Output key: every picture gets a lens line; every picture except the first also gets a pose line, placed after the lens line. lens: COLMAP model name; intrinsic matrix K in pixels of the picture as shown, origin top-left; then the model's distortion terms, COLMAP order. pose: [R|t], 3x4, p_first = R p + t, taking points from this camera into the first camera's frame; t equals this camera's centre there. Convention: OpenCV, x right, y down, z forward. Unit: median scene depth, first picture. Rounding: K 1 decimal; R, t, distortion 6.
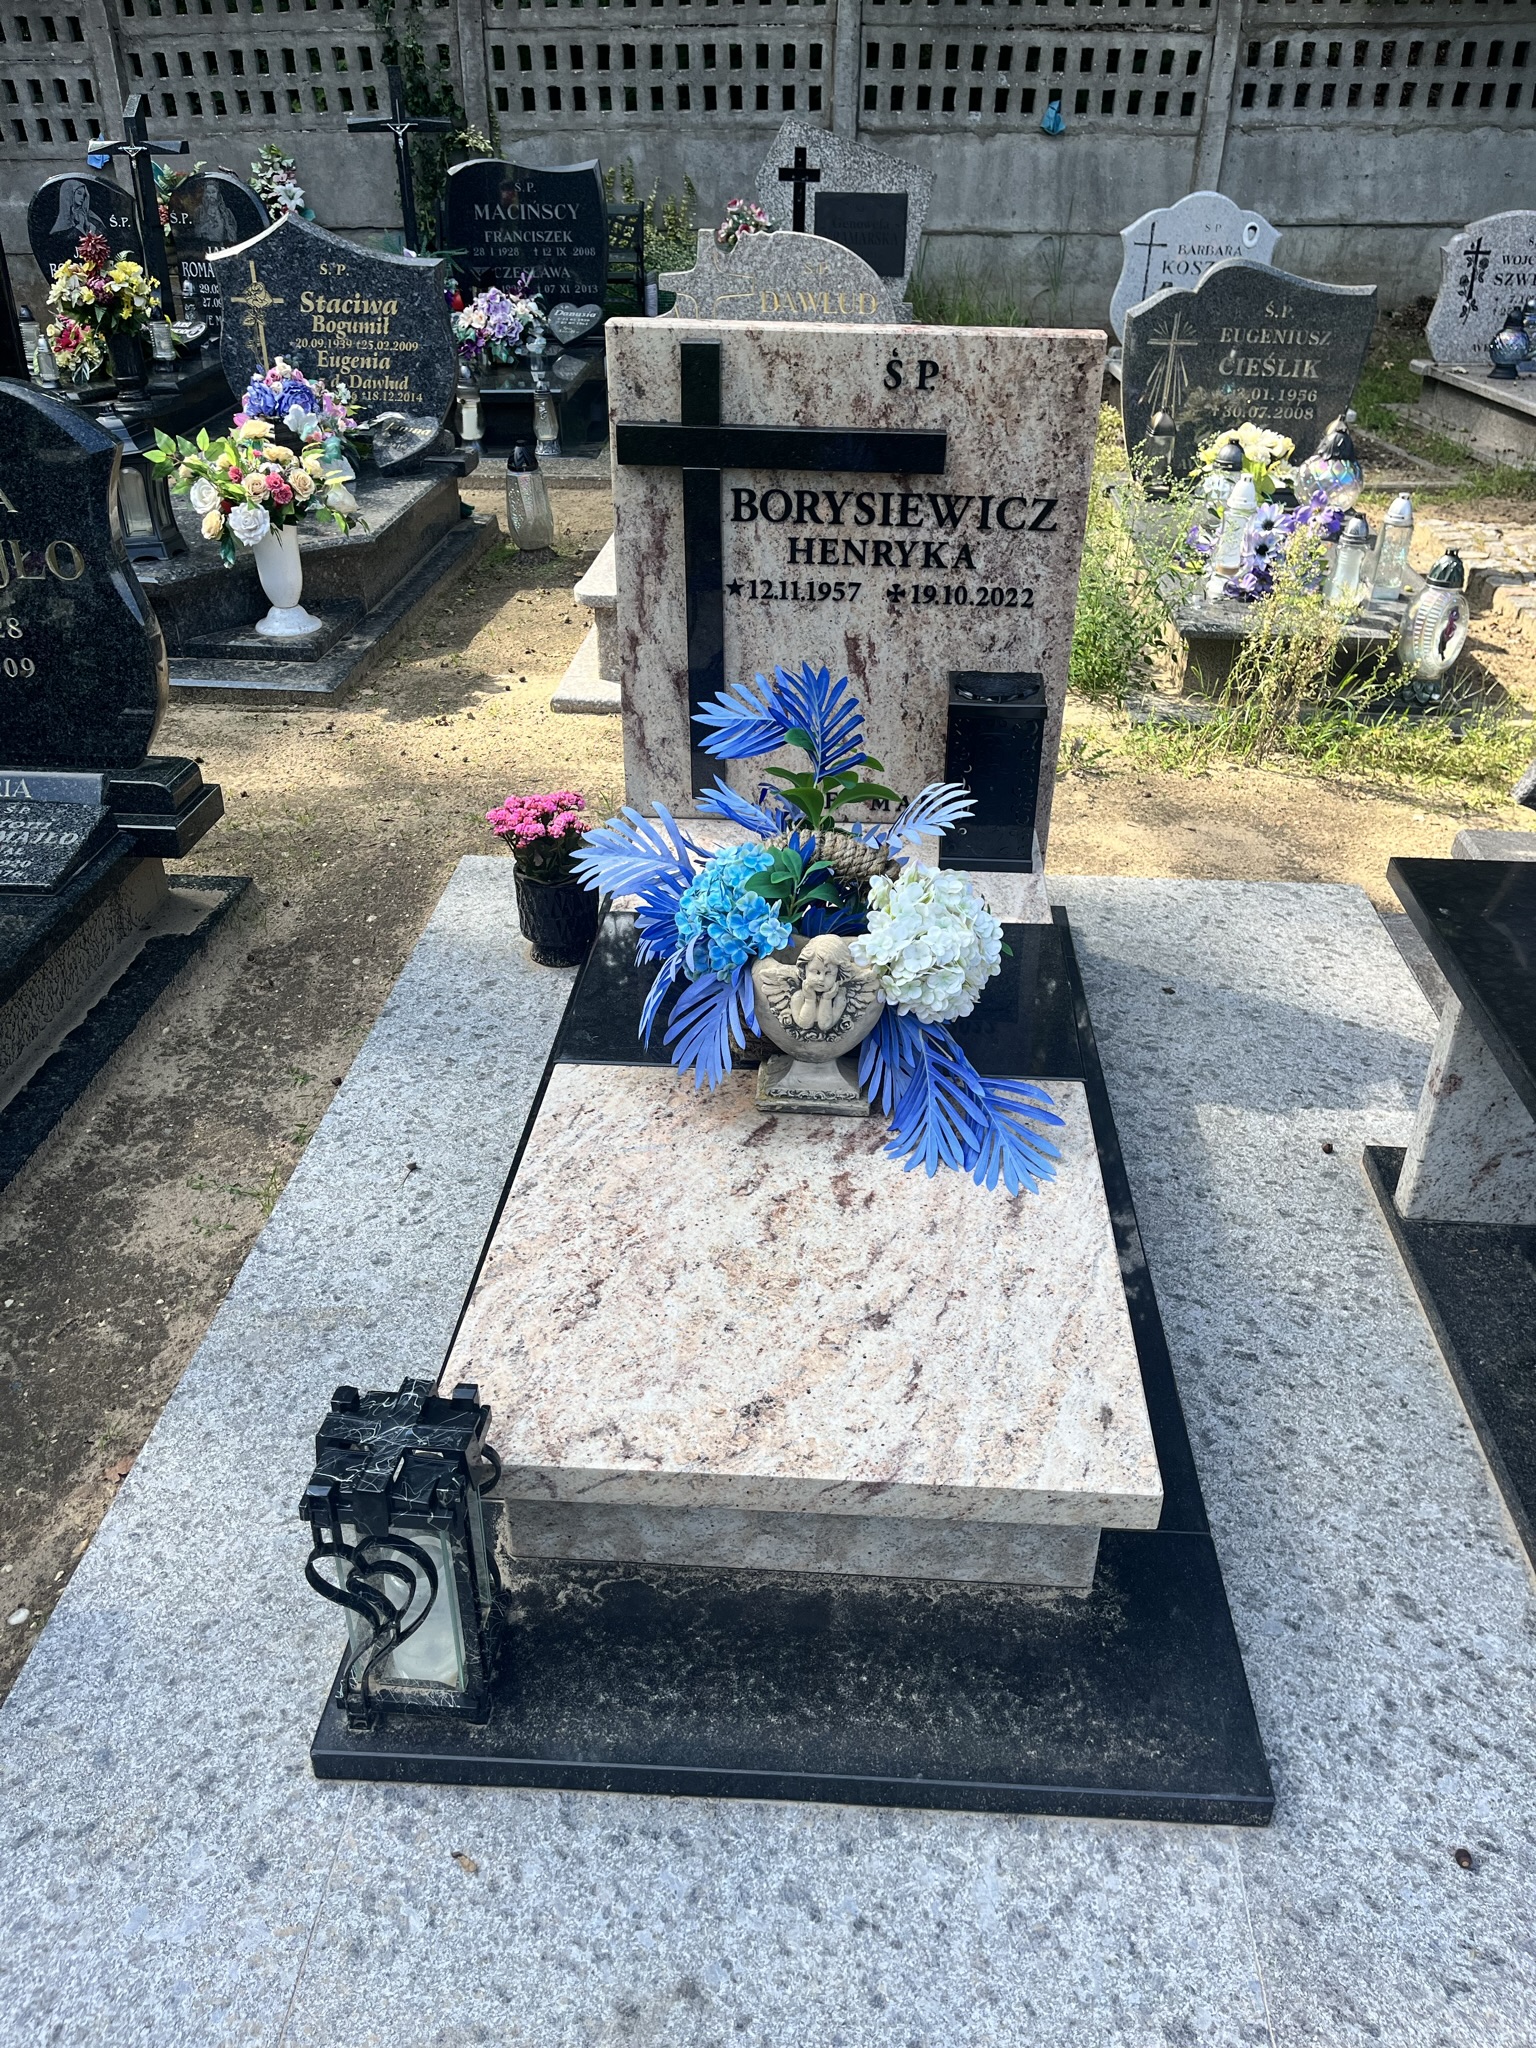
lens RADIAL K [[1556.9, 0, 798.3], [0, 1556.9, 1030.4], [0, 0, 1]] dist [0.070260, -0.127540]
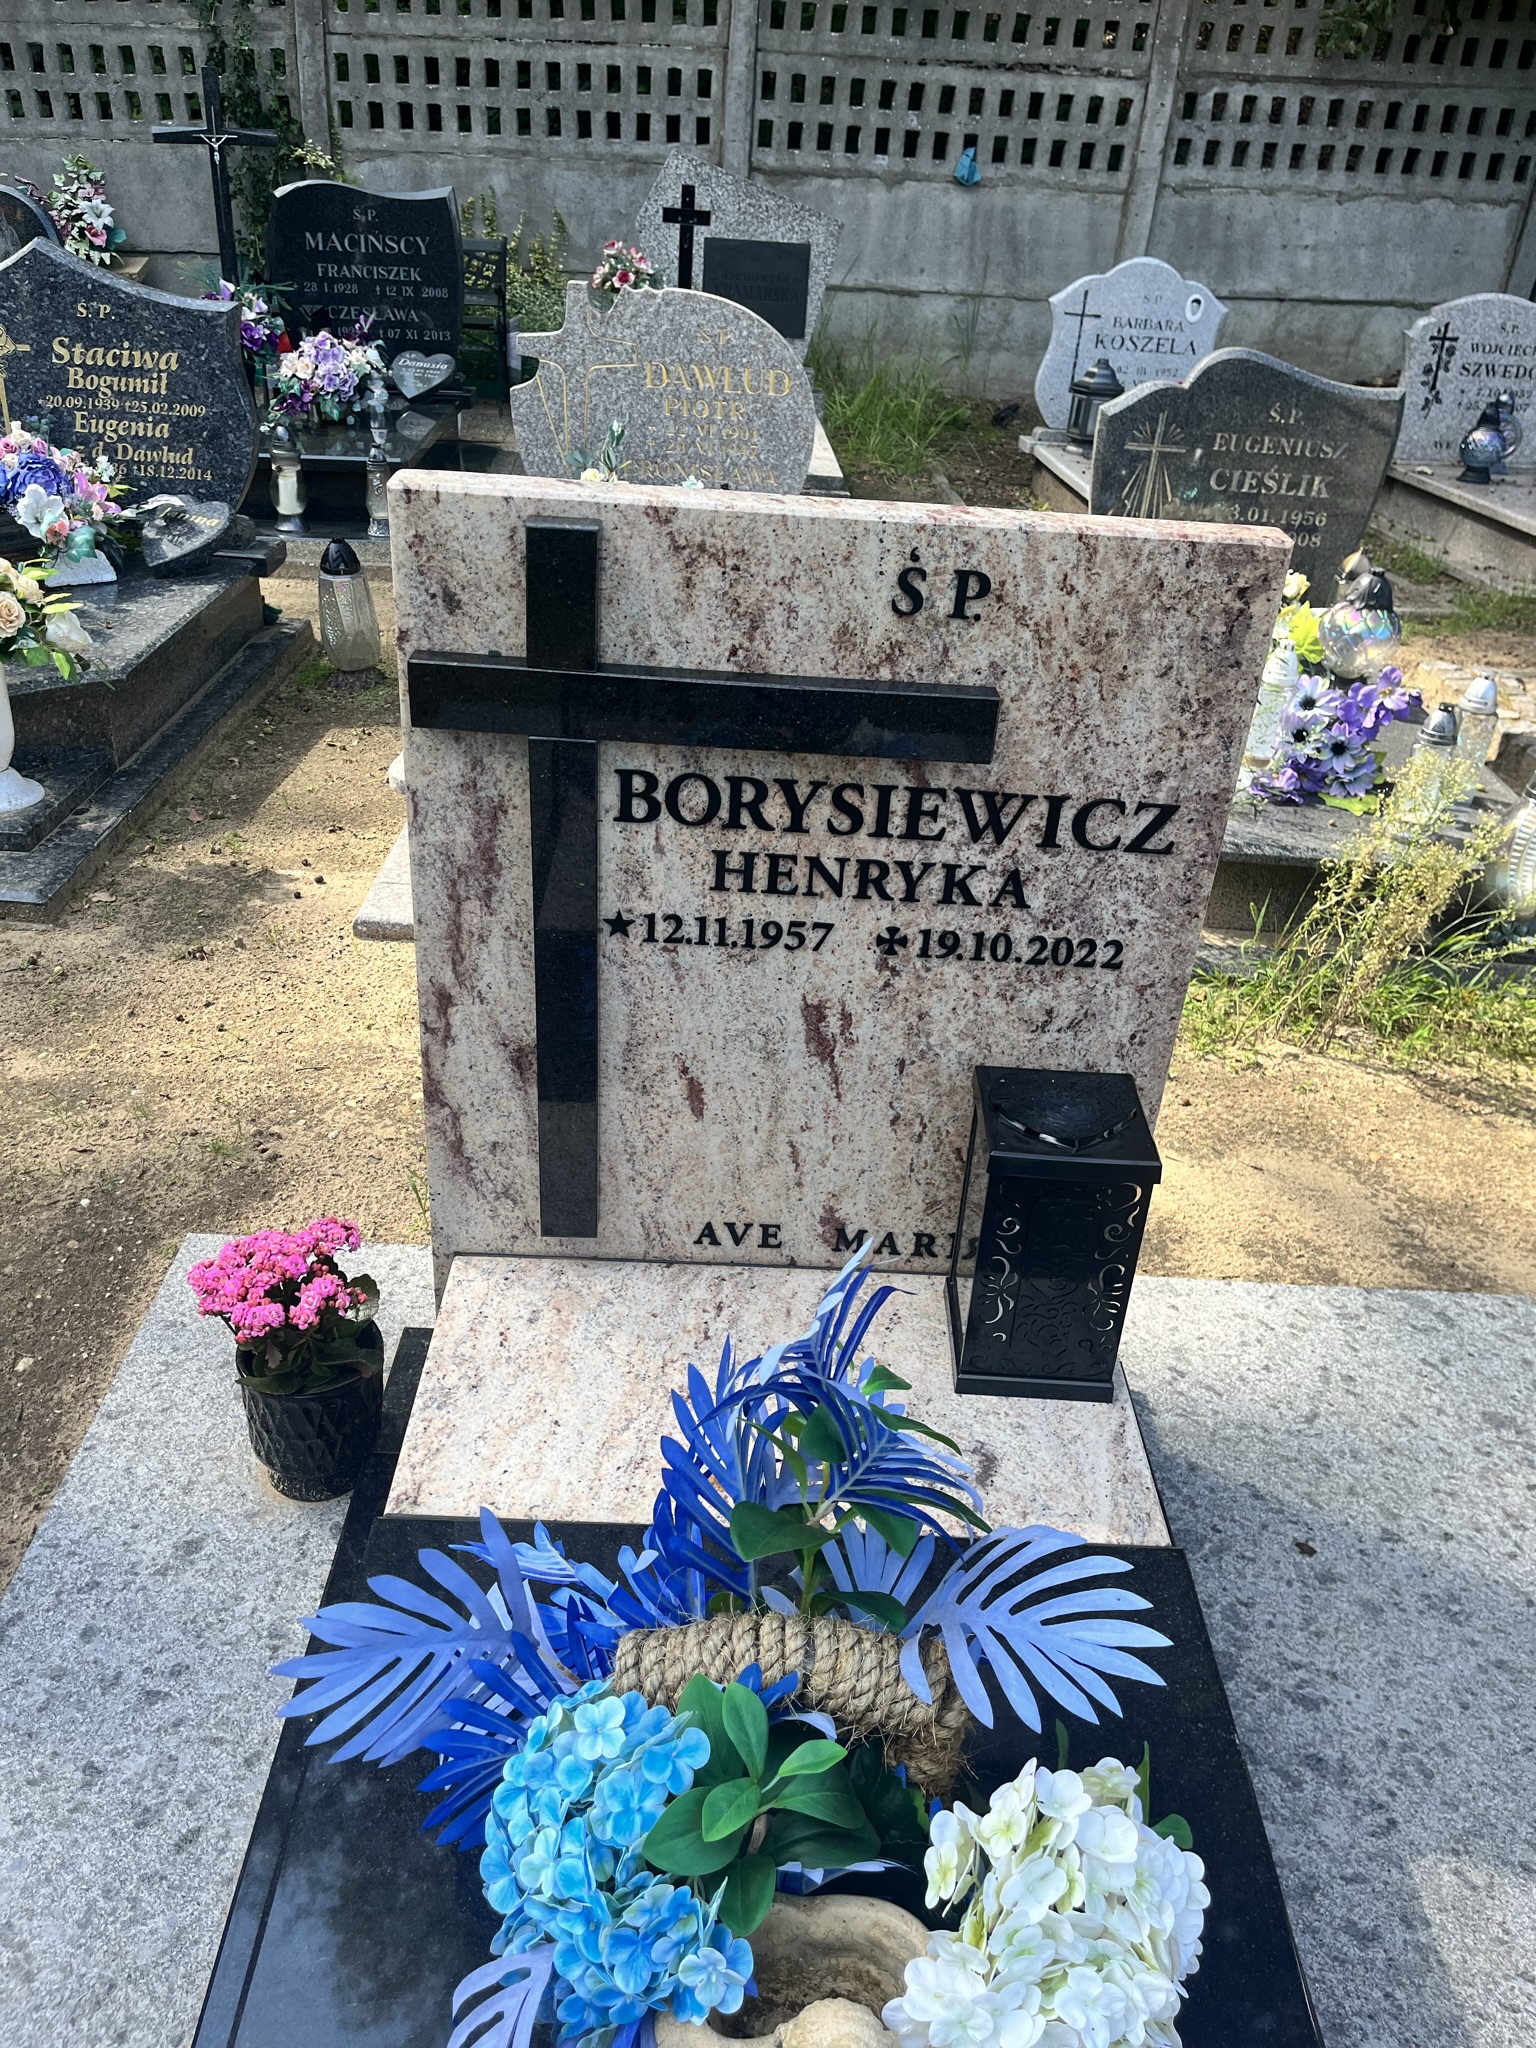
lens RADIAL K [[1506.9, 0, 765.1], [0, 1506.9, 1034.3], [0, 0, 1]] dist [0.099255, -0.159159]
pose [[0.997506, 0.012532, 0.069460, -0.011702], [-0.012000, 0.999895, -0.008066, -0.113618], [-0.069554, 0.007213, 0.997552, 0.206837]]
